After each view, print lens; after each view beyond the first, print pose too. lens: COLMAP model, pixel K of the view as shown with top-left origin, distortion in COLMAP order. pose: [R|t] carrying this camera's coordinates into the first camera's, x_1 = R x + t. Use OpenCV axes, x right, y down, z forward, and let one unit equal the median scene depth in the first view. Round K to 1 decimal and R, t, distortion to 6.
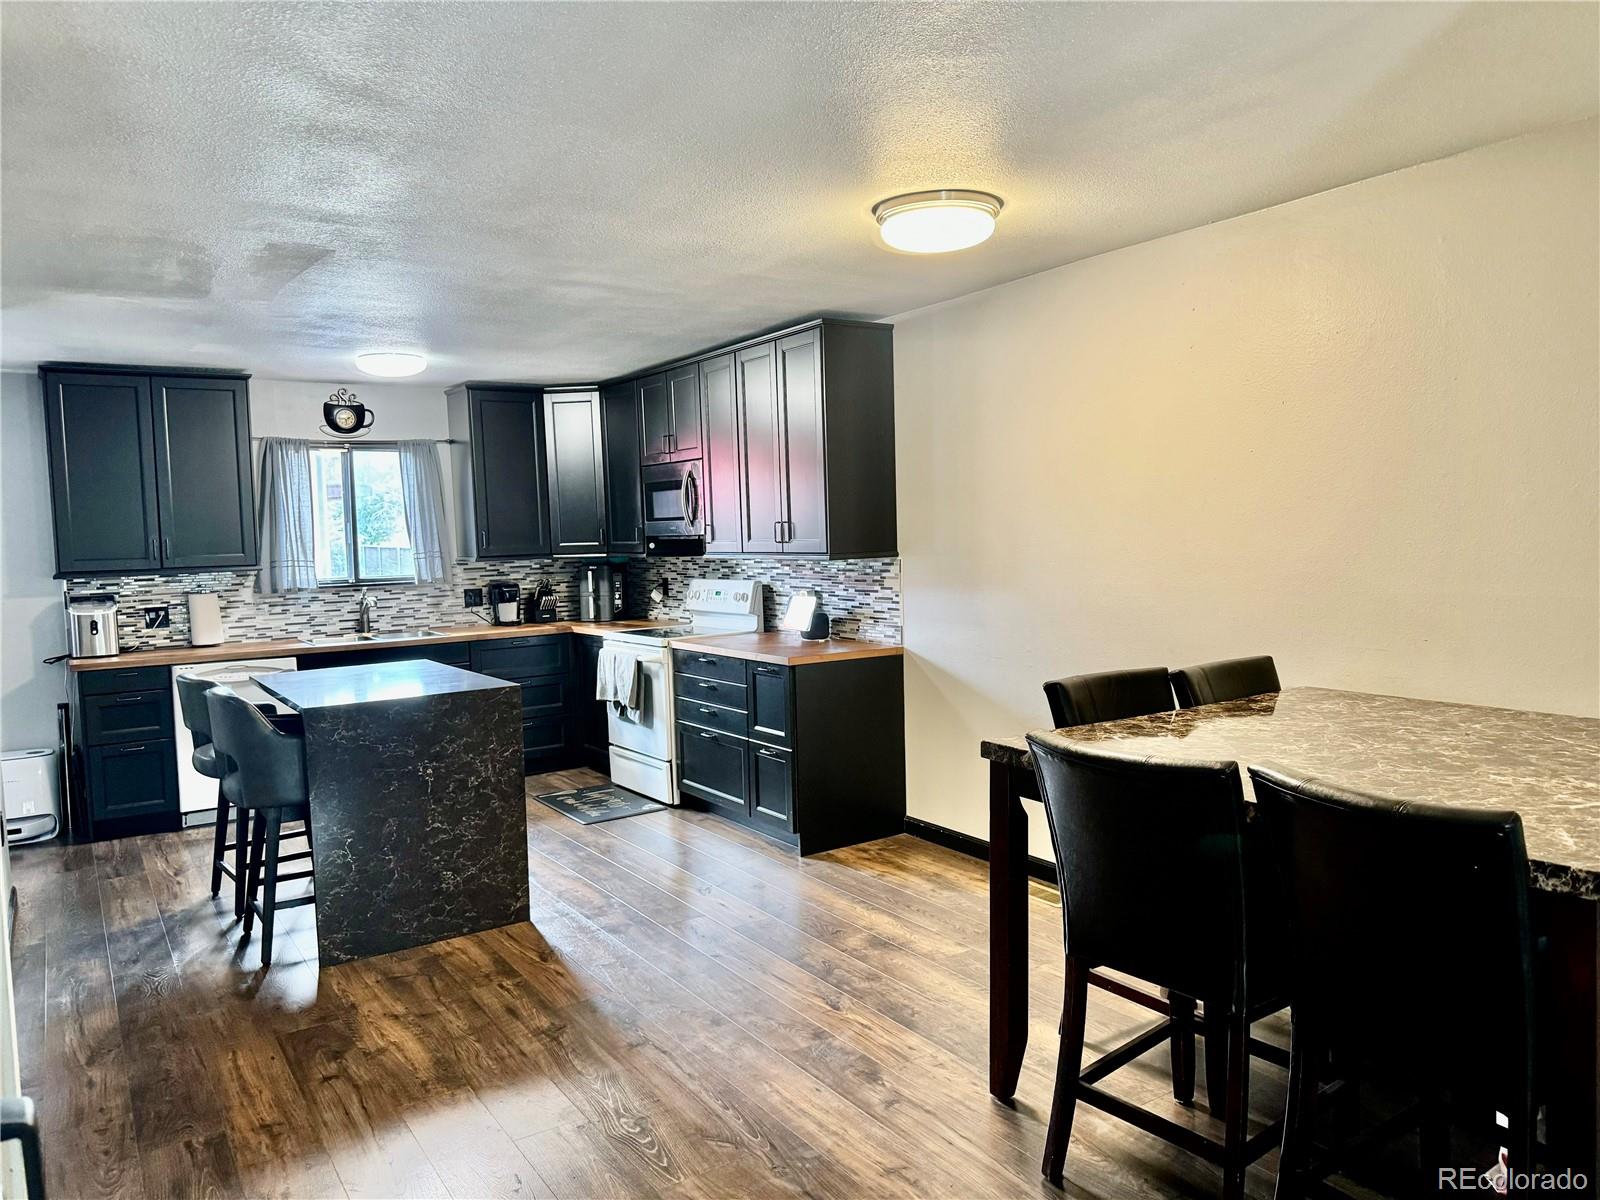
lens RADIAL K [[1118.3, 0, 800.3], [0, 1118.3, 599.4], [0, 0, 1]] dist [0.013976, 0.000499]
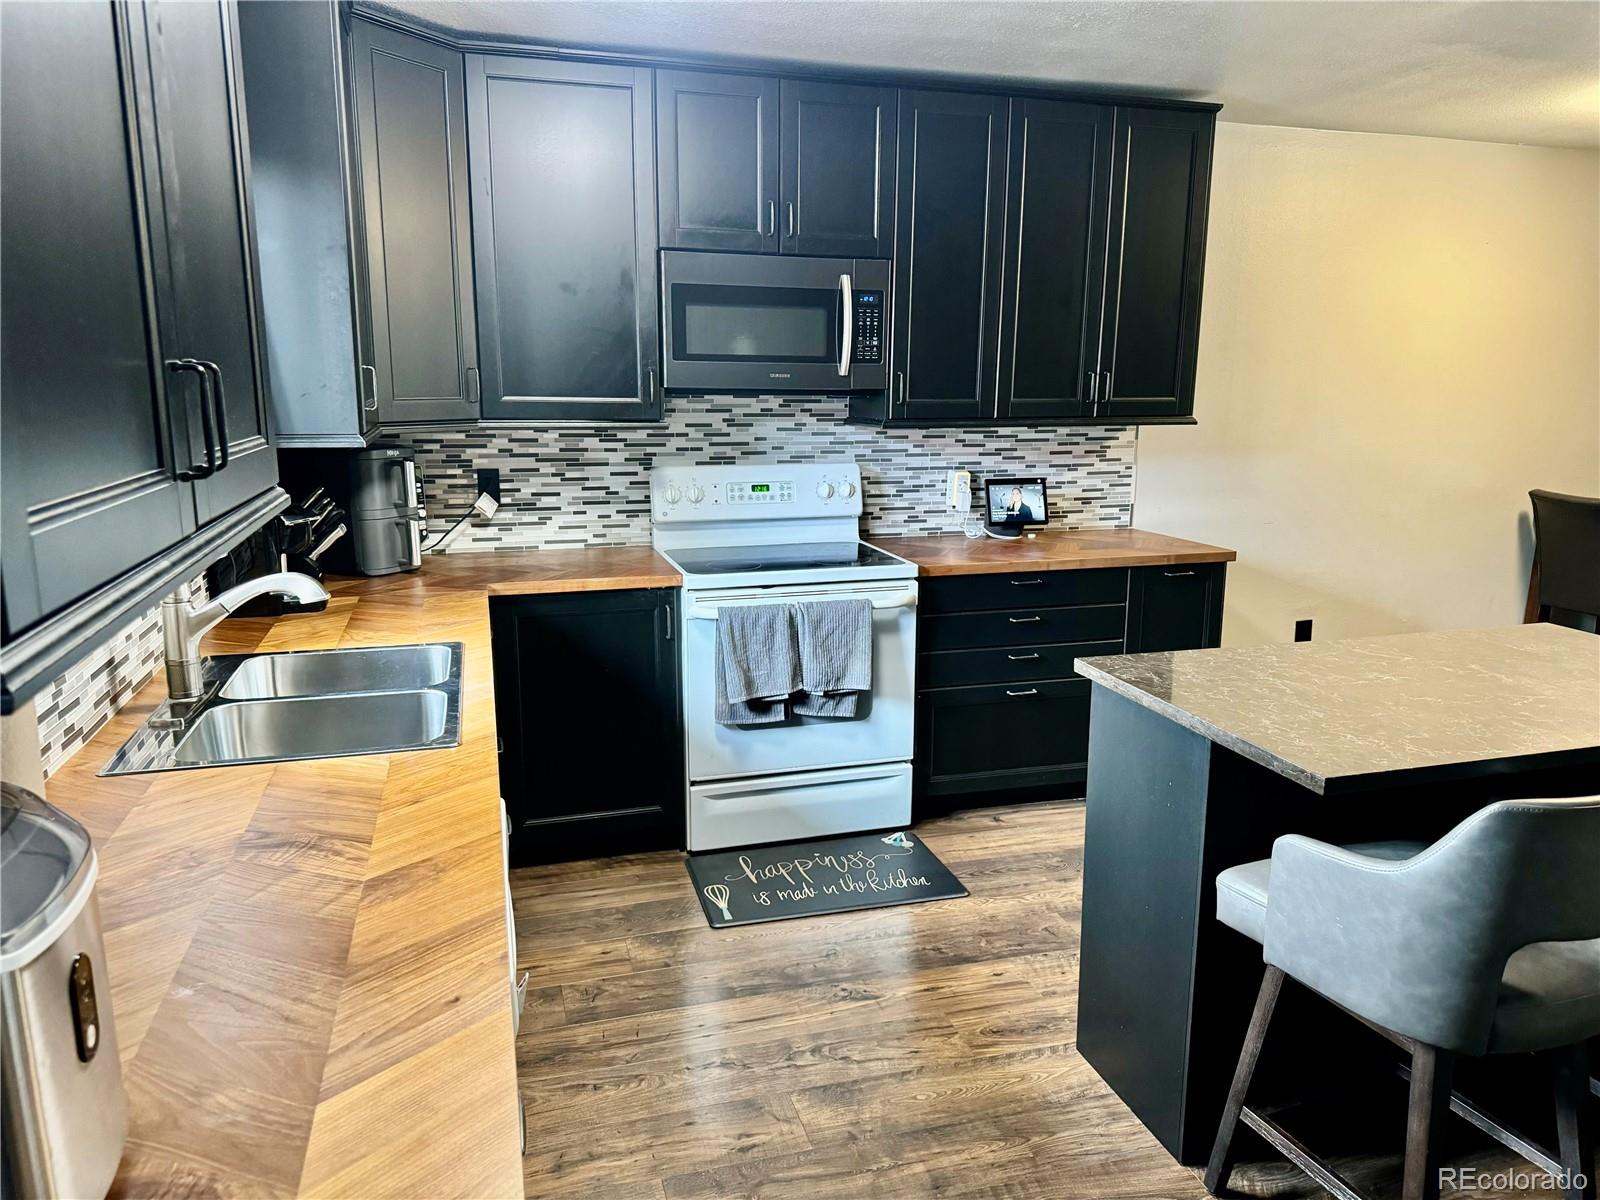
lens RADIAL K [[1118.3, 0, 800.0], [0, 1118.3, 604.5], [0, 0, 1]] dist [0.013976, 0.000499]
pose [[0.306934, -0.159650, 0.938245, -0.758126], [0.046117, 0.987167, 0.152888, -0.040285], [-0.950613, -0.003657, 0.310357, 0.933932]]
